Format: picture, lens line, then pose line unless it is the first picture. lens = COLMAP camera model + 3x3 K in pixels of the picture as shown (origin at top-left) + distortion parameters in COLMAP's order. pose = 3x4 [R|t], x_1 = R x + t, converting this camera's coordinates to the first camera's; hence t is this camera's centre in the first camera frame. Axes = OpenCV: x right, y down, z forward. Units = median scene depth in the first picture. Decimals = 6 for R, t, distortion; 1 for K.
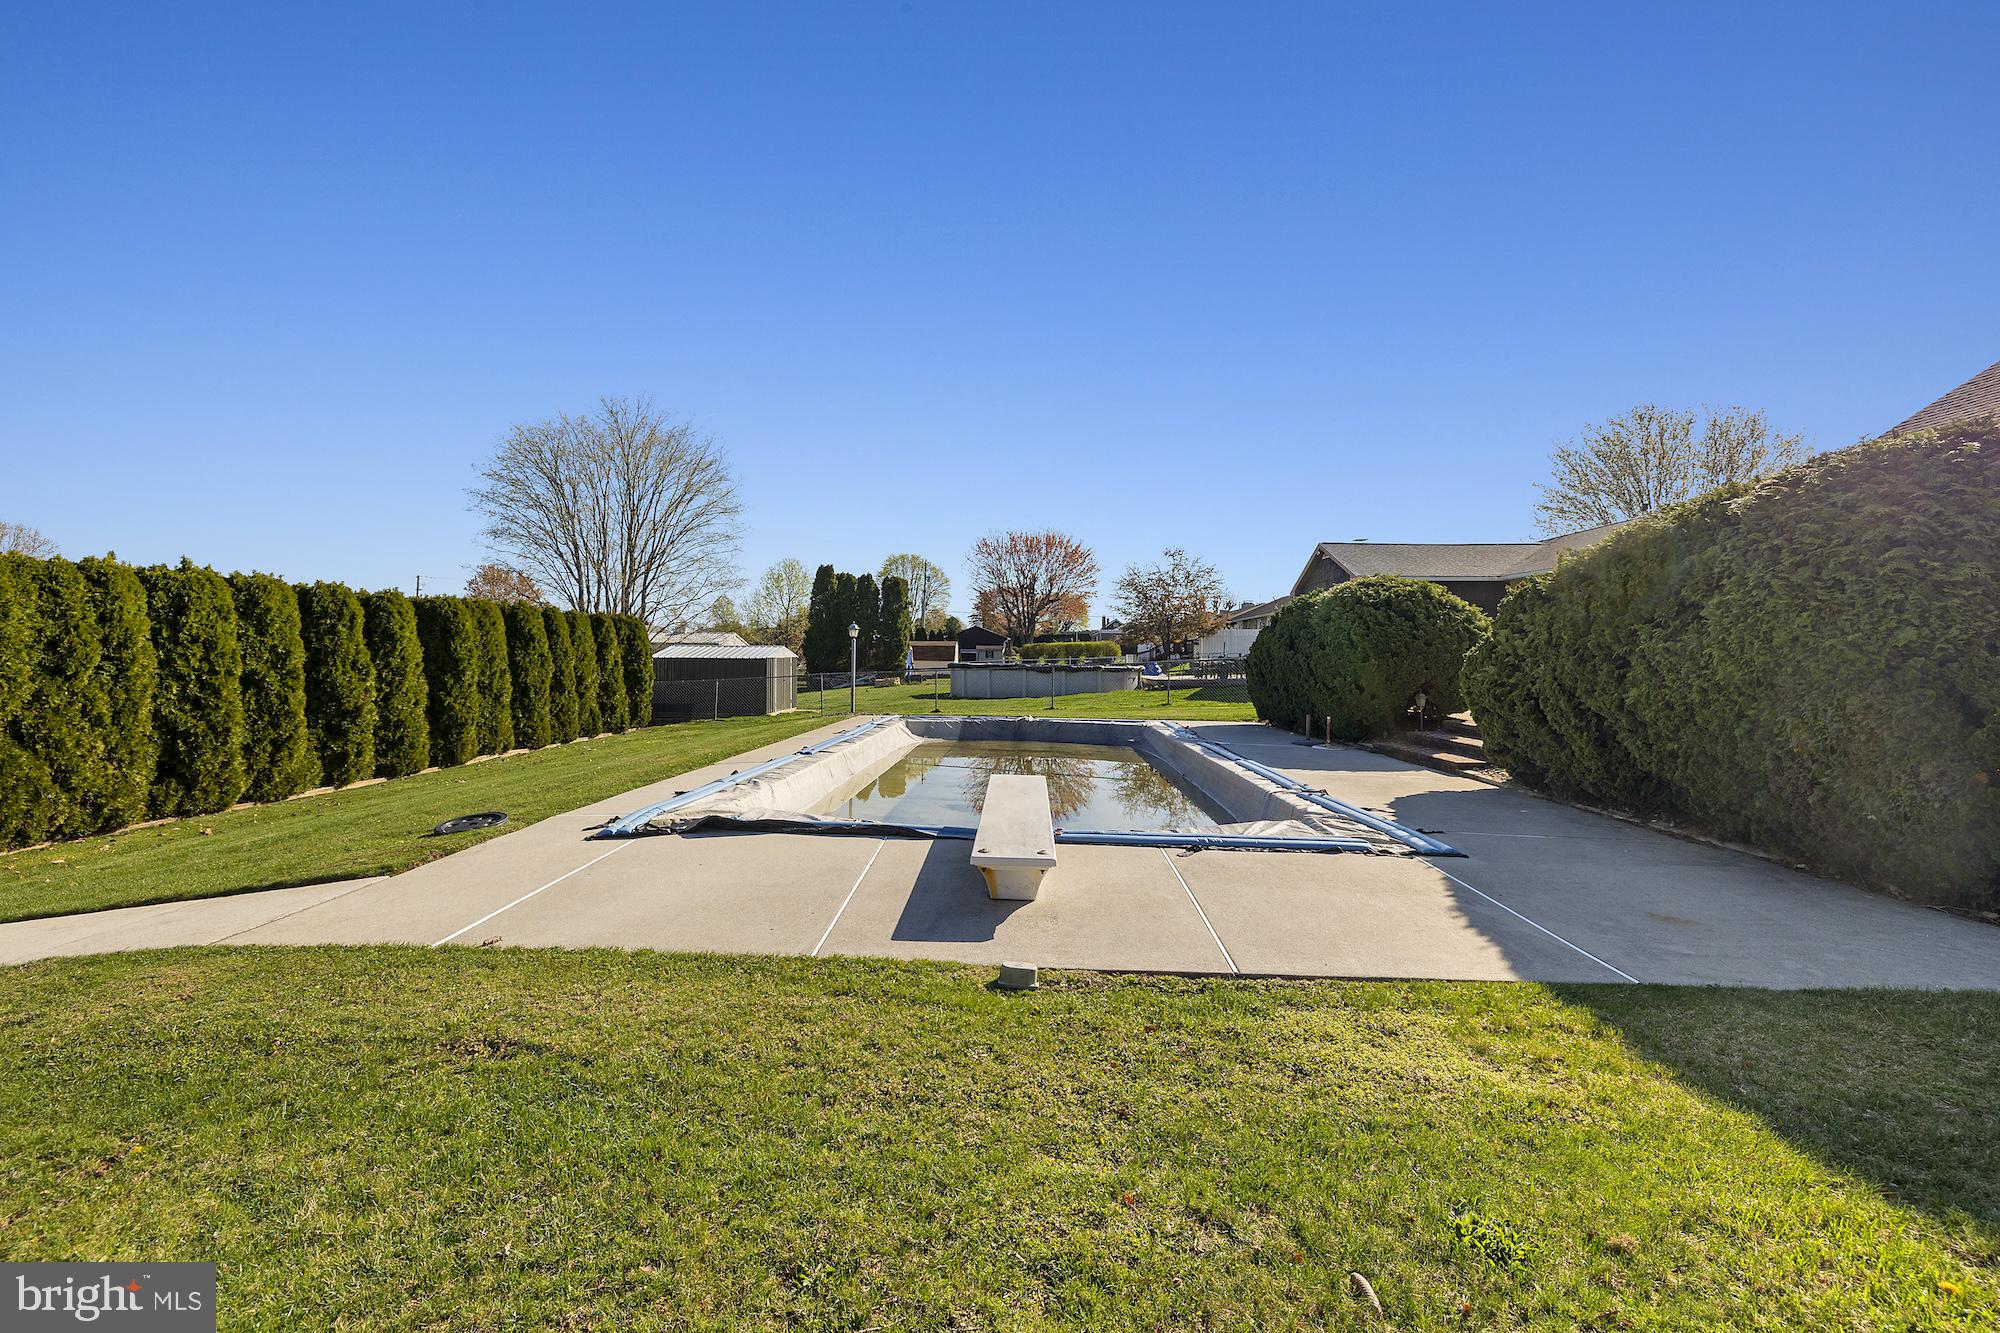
lens RADIAL K [[852.8, 0, 999.9], [0, 852.8, 654.9], [0, 0, 1]] dist [-0.002981, 0.000054]
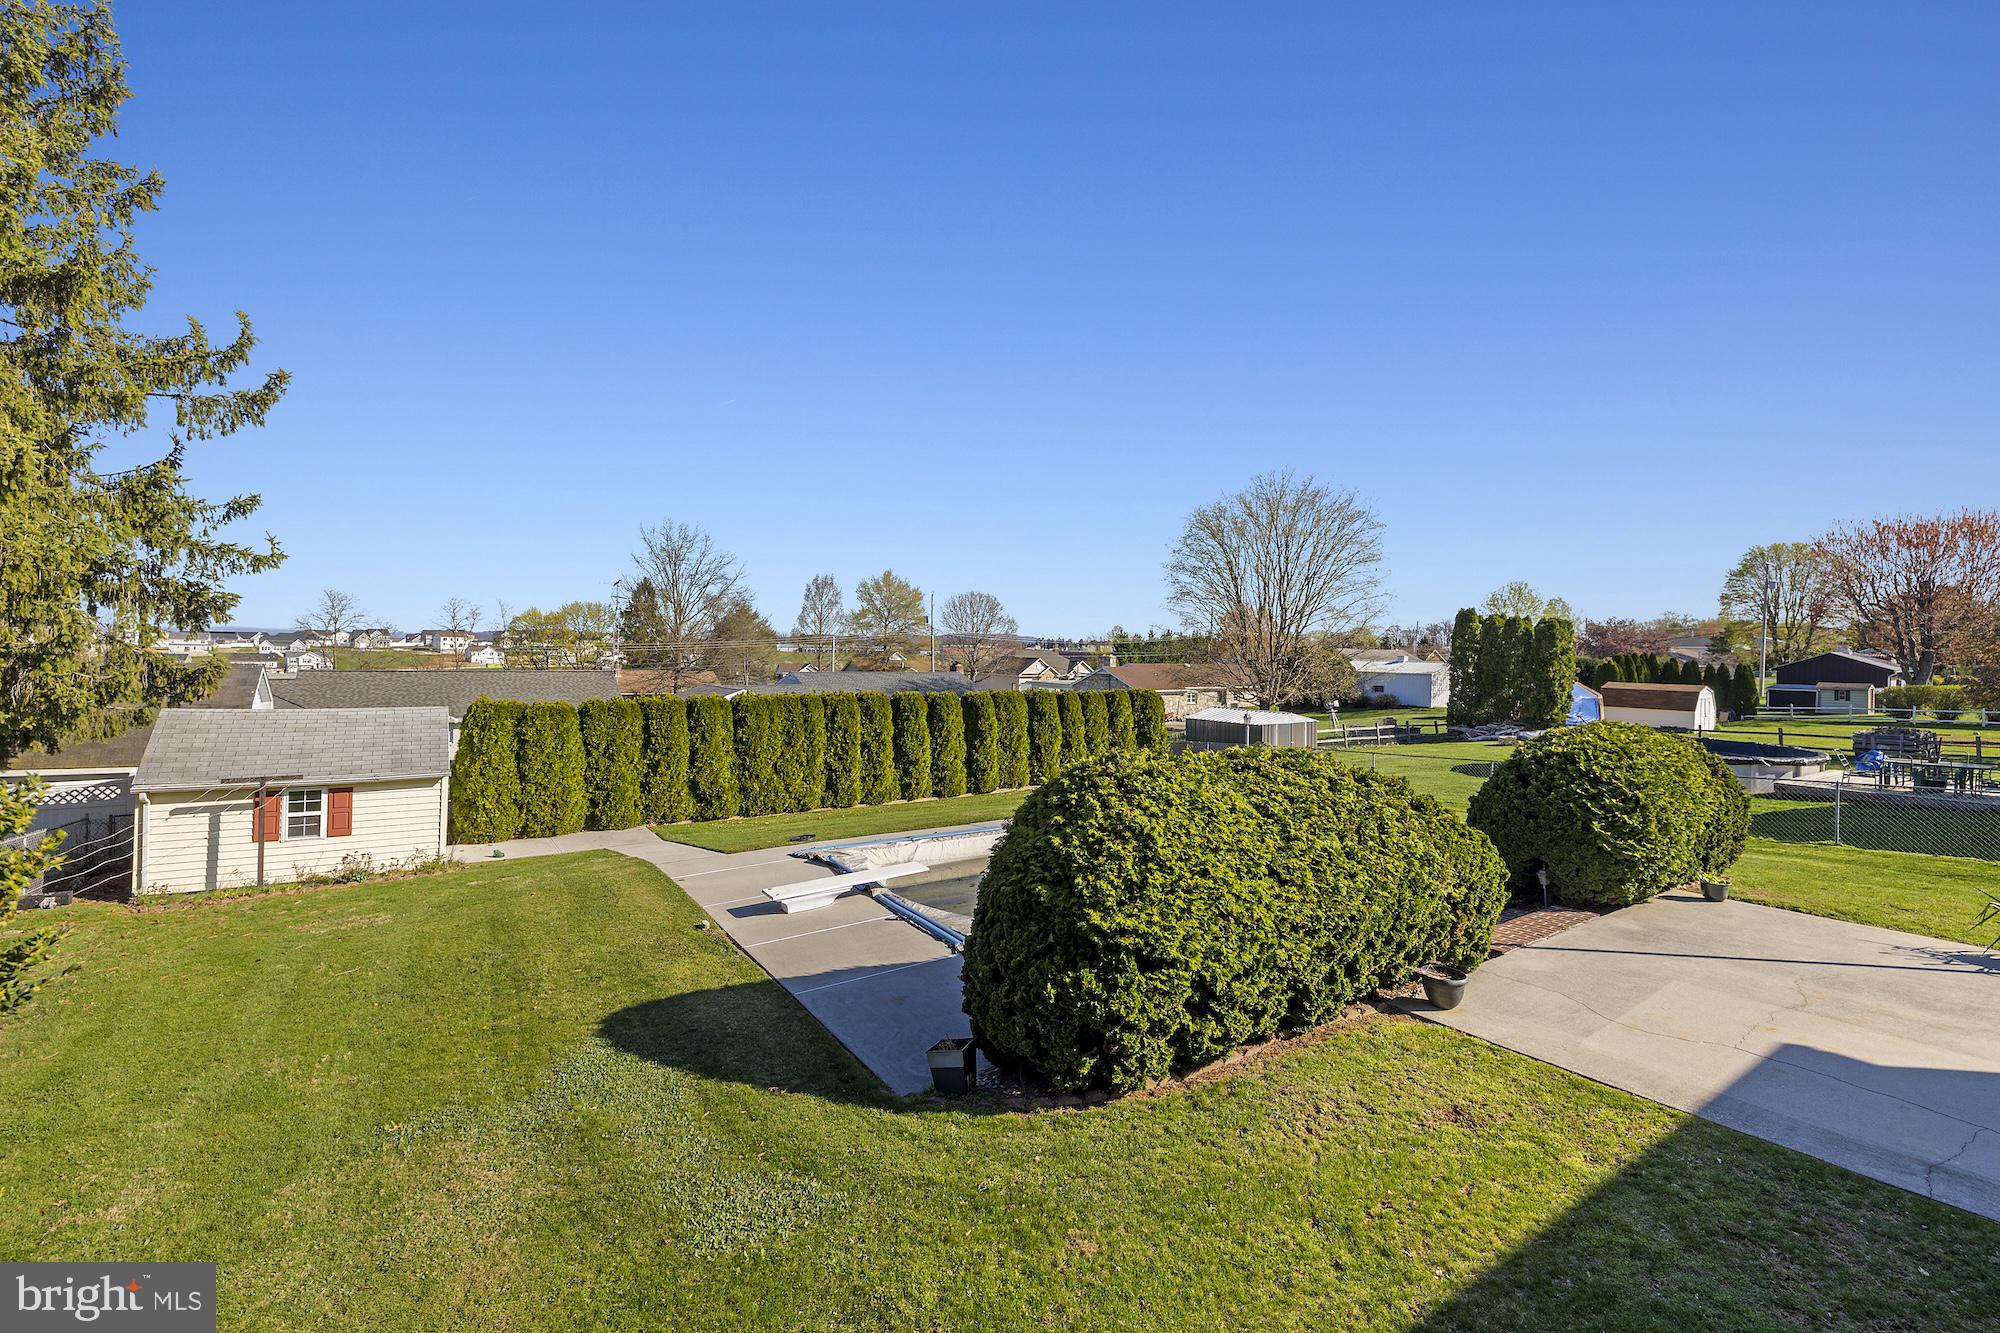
lens RADIAL K [[852.8, 0, 981.2], [0, 852.8, 648.0], [0, 0, 1]] dist [-0.002981, 0.000054]
pose [[0.609733, -0.000491, -0.792607, 0.822826], [-0.012463, 0.999870, -0.010207, -0.166596], [0.792509, 0.016102, 0.609648, -0.043157]]
